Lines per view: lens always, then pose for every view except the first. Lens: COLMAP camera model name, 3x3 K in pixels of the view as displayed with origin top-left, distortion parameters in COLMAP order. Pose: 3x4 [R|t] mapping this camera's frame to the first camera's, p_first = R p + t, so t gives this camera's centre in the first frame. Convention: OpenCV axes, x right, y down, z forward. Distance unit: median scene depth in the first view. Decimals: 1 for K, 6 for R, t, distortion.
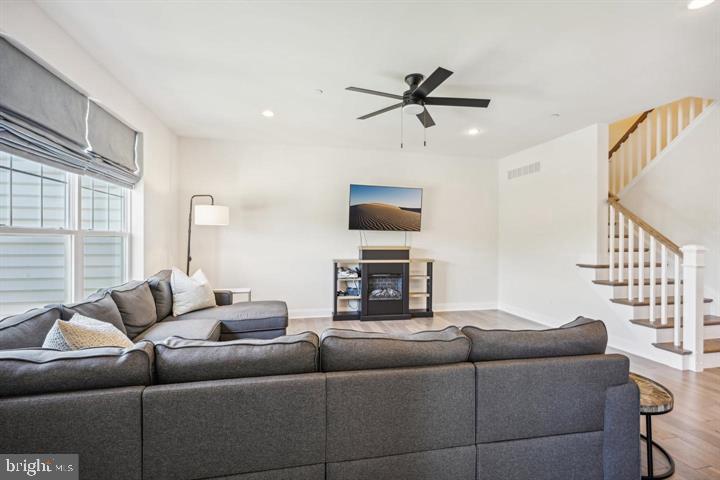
lens RADIAL K [[333.6, 0, 362.6], [0, 333.6, 239.0], [0, 0, 1]] dist [0.005371, -0.000267]
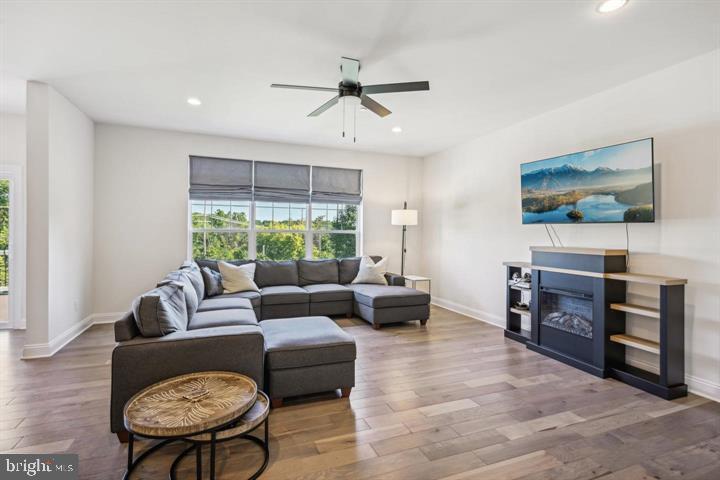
lens RADIAL K [[333.6, 0, 362.5], [0, 333.6, 239.2], [0, 0, 1]] dist [0.005371, -0.000267]
pose [[0.175625, 0.006381, -0.984436, 0.657643], [-0.007500, 0.999959, 0.005144, 0.006142], [0.984429, 0.006480, 0.175666, 0.509702]]
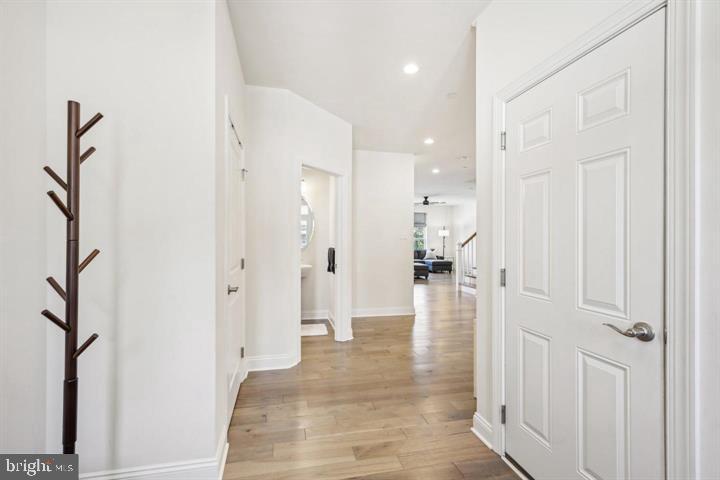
lens RADIAL K [[333.6, 0, 361.6], [0, 333.6, 238.2], [0, 0, 1]] dist [0.005371, -0.000267]
pose [[0.019065, 0.003000, -0.999814, 2.290661], [0.004987, 0.999983, 0.003096, -0.030220], [0.999806, -0.005045, 0.019050, 0.118894]]
